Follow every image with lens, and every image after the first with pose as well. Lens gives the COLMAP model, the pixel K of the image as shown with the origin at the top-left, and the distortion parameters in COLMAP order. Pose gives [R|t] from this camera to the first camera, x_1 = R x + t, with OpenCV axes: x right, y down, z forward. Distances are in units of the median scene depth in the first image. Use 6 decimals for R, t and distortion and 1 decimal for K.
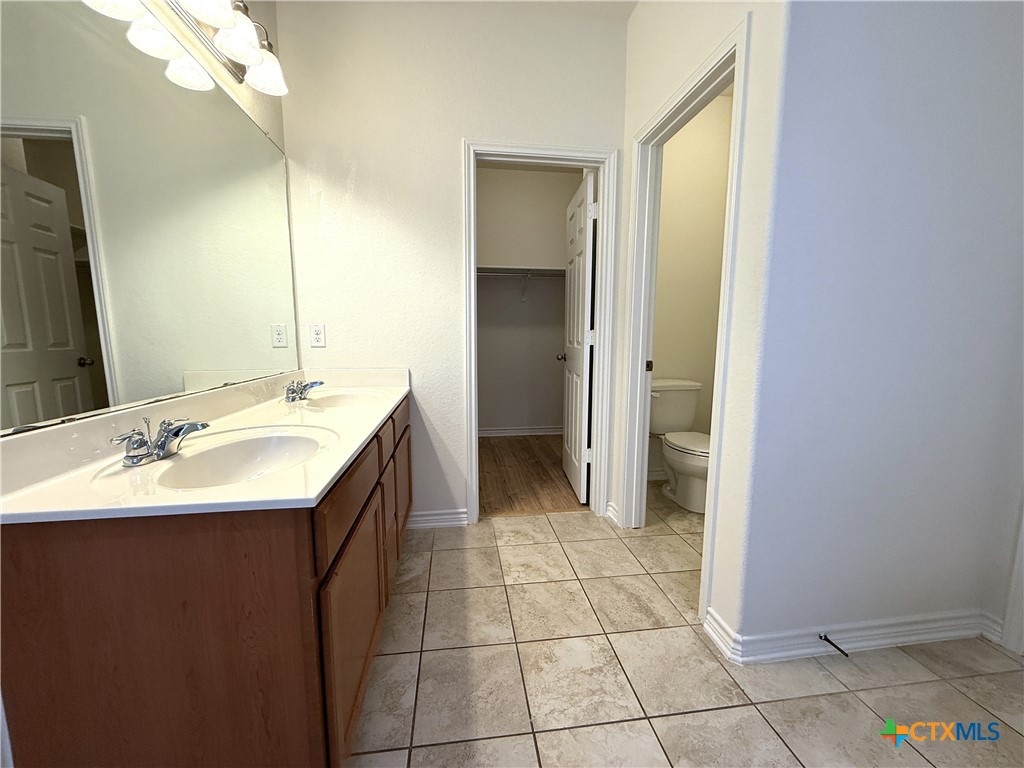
lens RADIAL K [[407.1, 0, 514.6], [0, 407.1, 384.8], [0, 0, 1]] dist [0.000248, -0.000122]
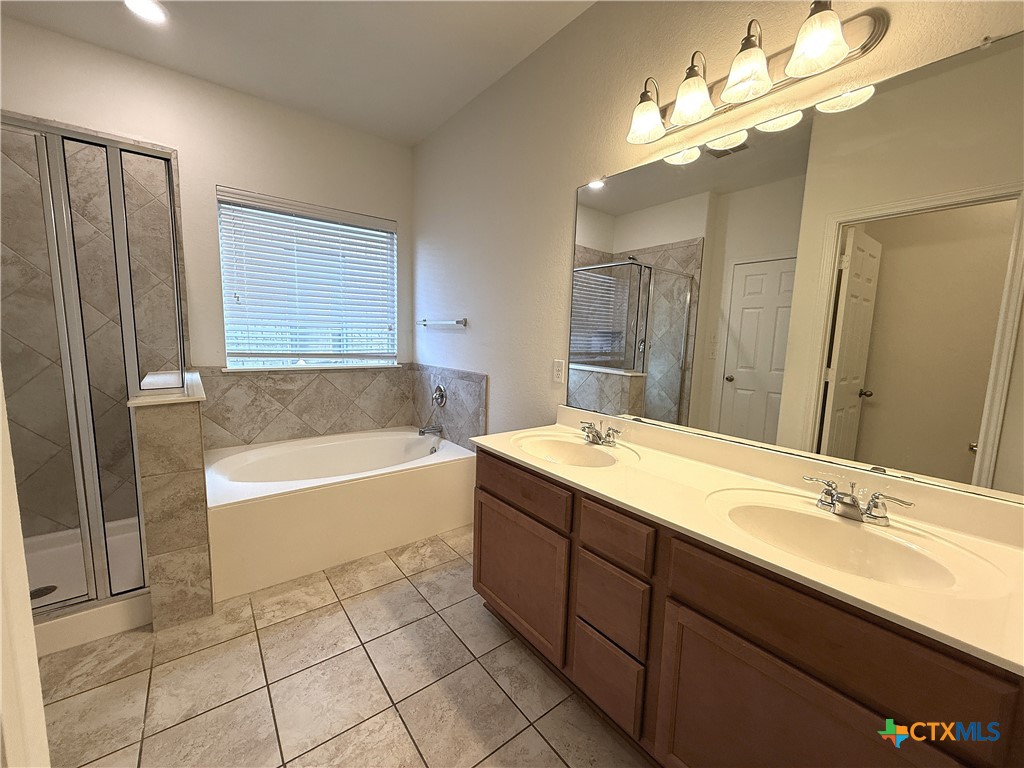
lens RADIAL K [[407.1, 0, 513.6], [0, 407.1, 385.0], [0, 0, 1]] dist [0.000248, -0.000122]
pose [[-0.866095, 0.033913, -0.498727, 0.295018], [-0.094837, 0.968428, 0.230548, -0.376865], [0.490800, 0.246975, -0.835535, 1.838490]]
